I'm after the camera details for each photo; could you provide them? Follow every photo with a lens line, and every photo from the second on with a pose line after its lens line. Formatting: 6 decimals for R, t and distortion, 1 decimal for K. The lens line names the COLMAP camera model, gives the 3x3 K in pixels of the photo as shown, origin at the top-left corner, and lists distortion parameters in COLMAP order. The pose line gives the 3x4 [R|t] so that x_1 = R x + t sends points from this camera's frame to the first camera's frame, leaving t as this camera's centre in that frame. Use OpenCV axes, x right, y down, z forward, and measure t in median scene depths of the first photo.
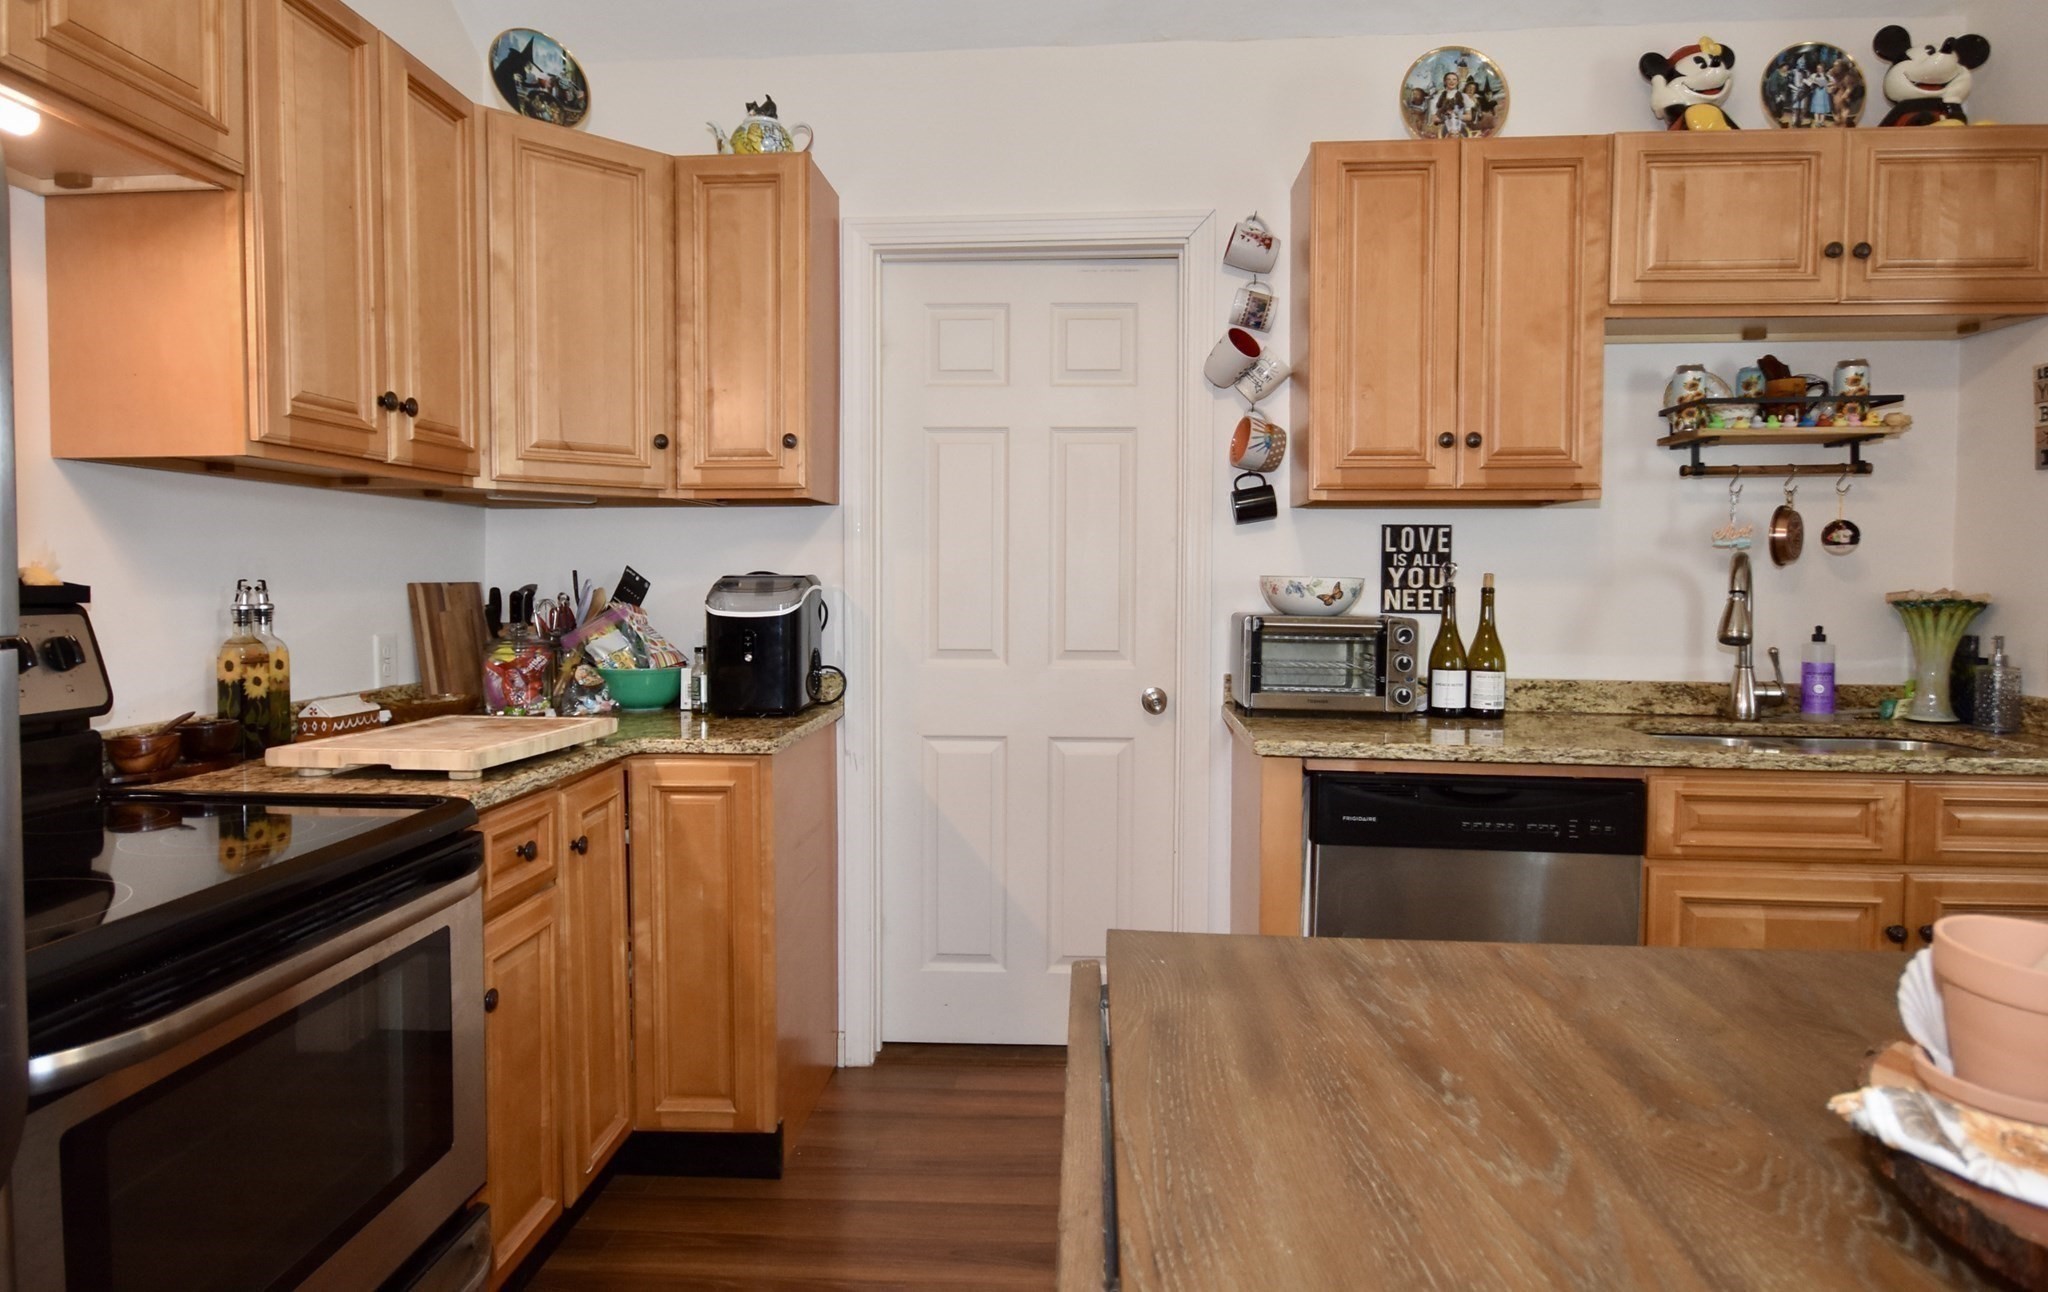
lens RADIAL K [[1126.4, 0, 1006.0], [0, 1126.4, 612.2], [0, 0, 1]] dist [0.013689, -0.013745]
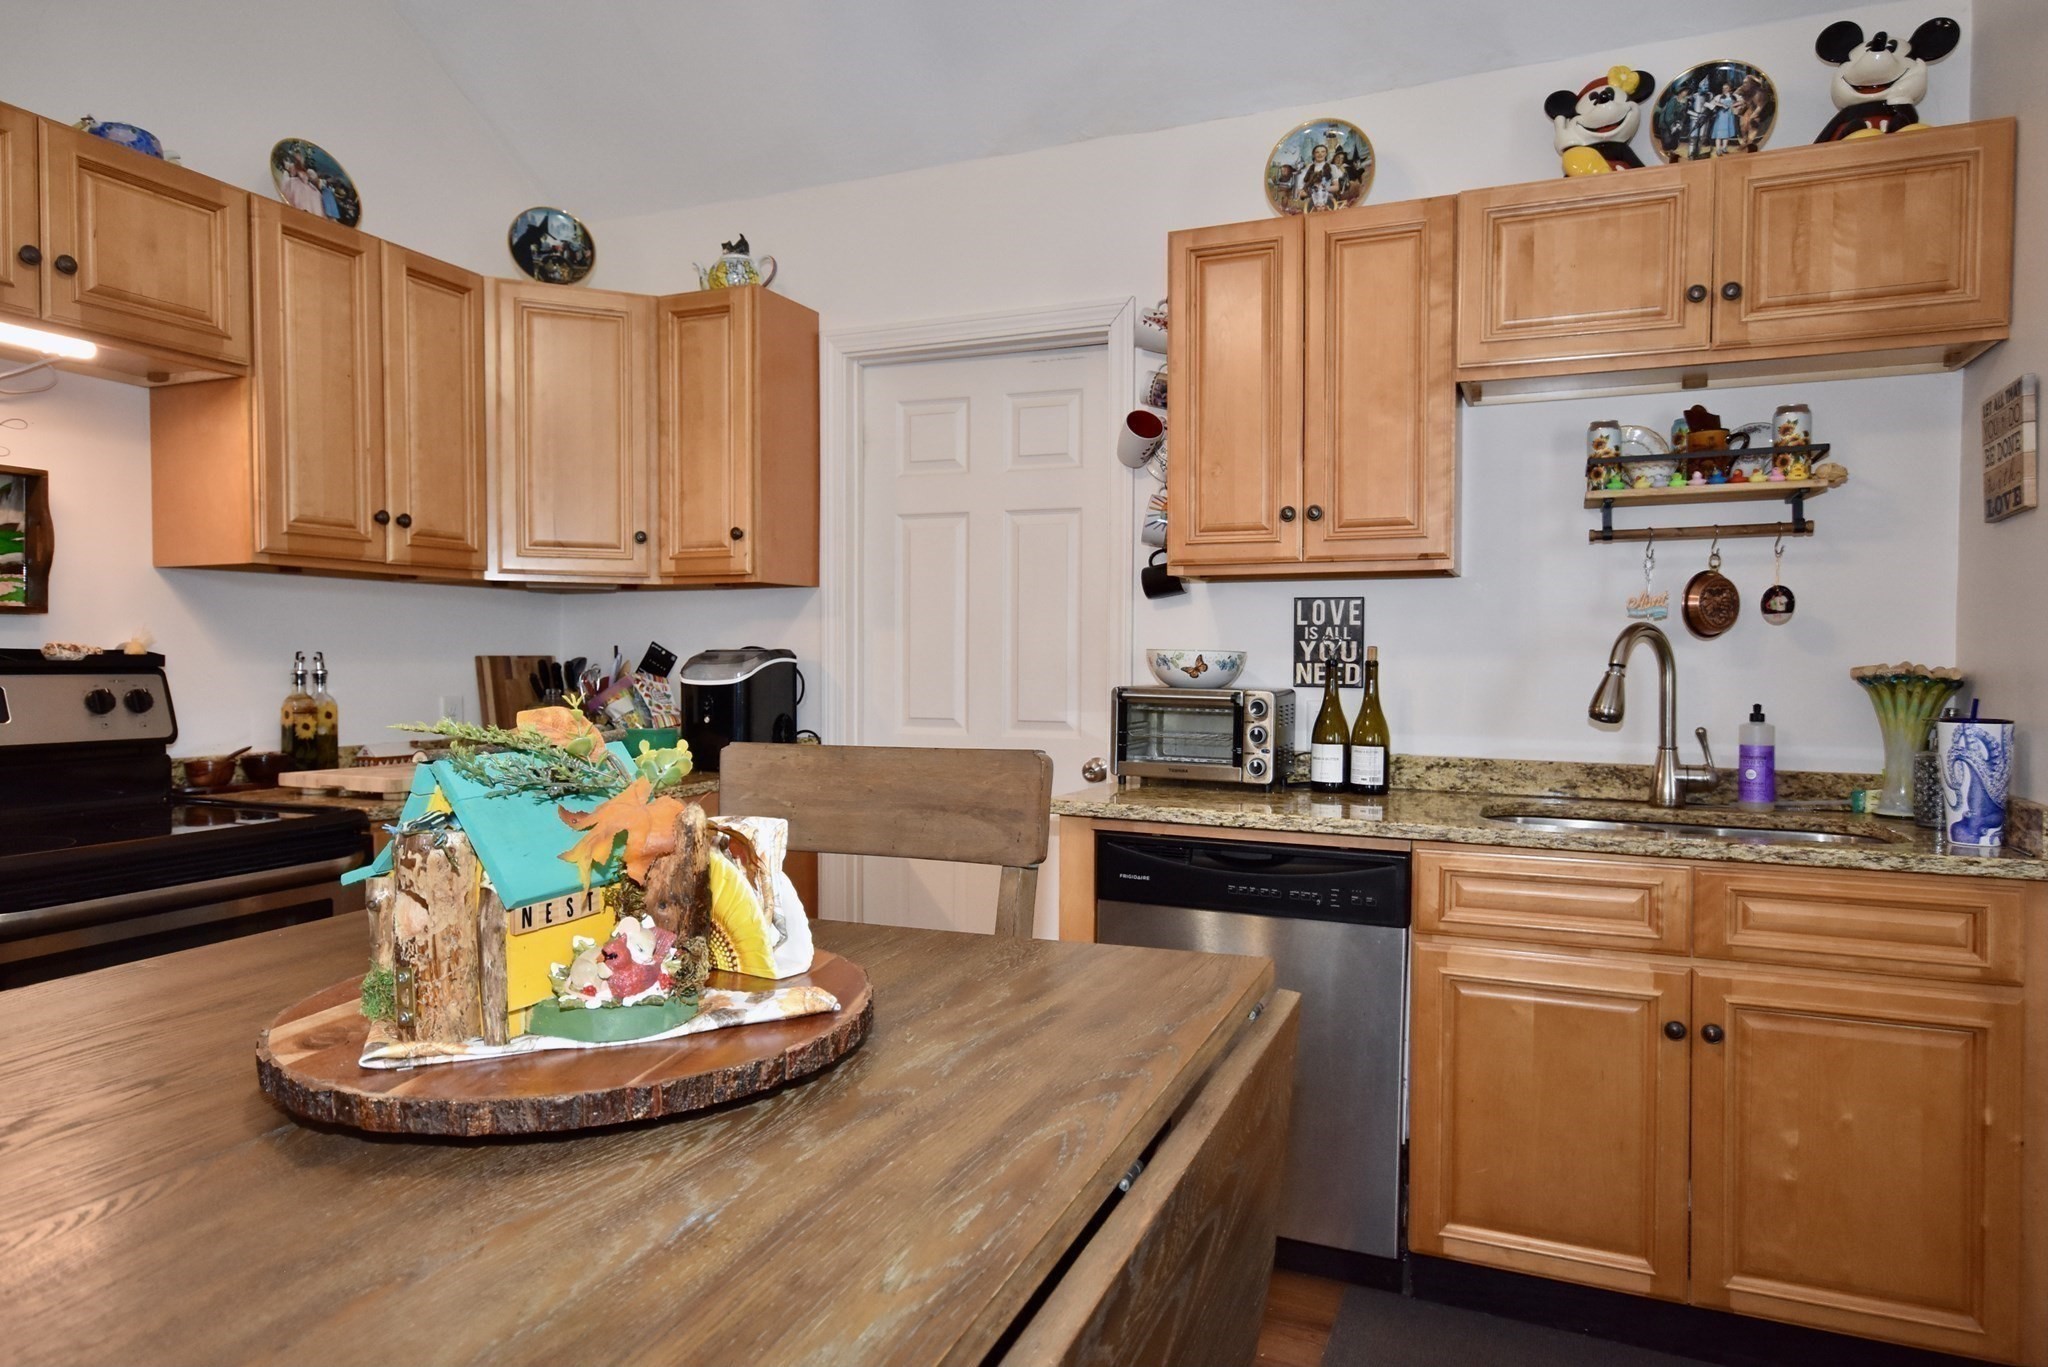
lens RADIAL K [[1241.9, 0, 1024.0], [0, 1241.9, 683.5], [0, 0, 1]] dist [0.015897, 0.000195]
pose [[0.950627, 0.007074, -0.310254, 0.491255], [-0.010340, 0.999907, -0.008885, 0.010979], [0.310162, 0.011655, 0.950612, -0.123685]]
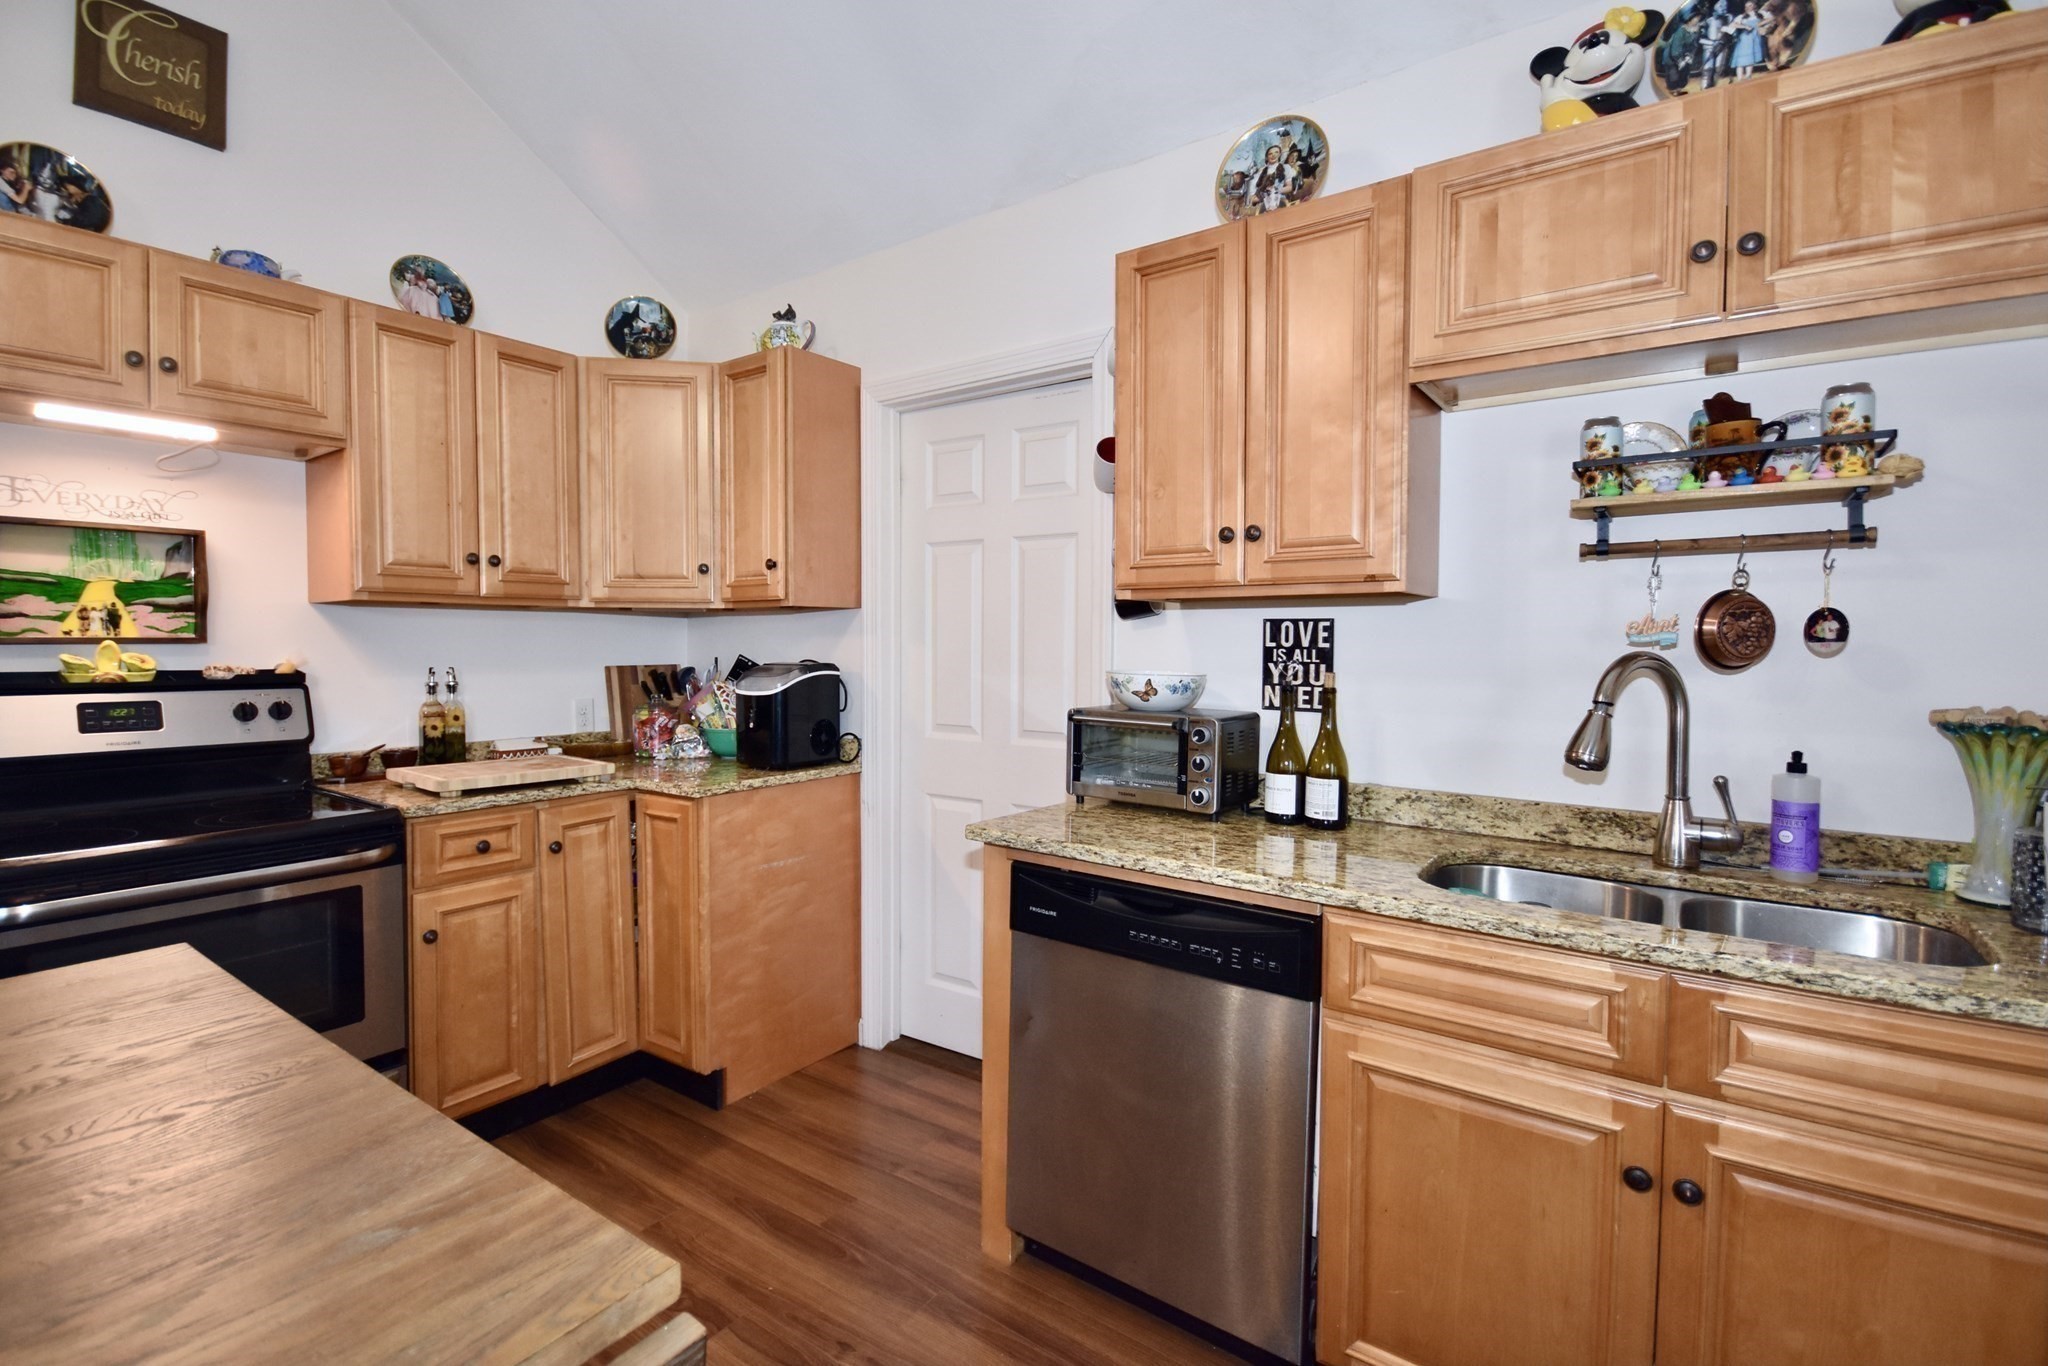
lens RADIAL K [[924.9, 0, 987.3], [0, 924.9, 672.6], [0, 0, 1]] dist [0.015599, -0.016102]
pose [[0.844821, 0.017610, -0.534760, 0.616895], [-0.017445, 0.999833, 0.005367, -0.034336], [0.534765, 0.004795, 0.844987, 0.213498]]
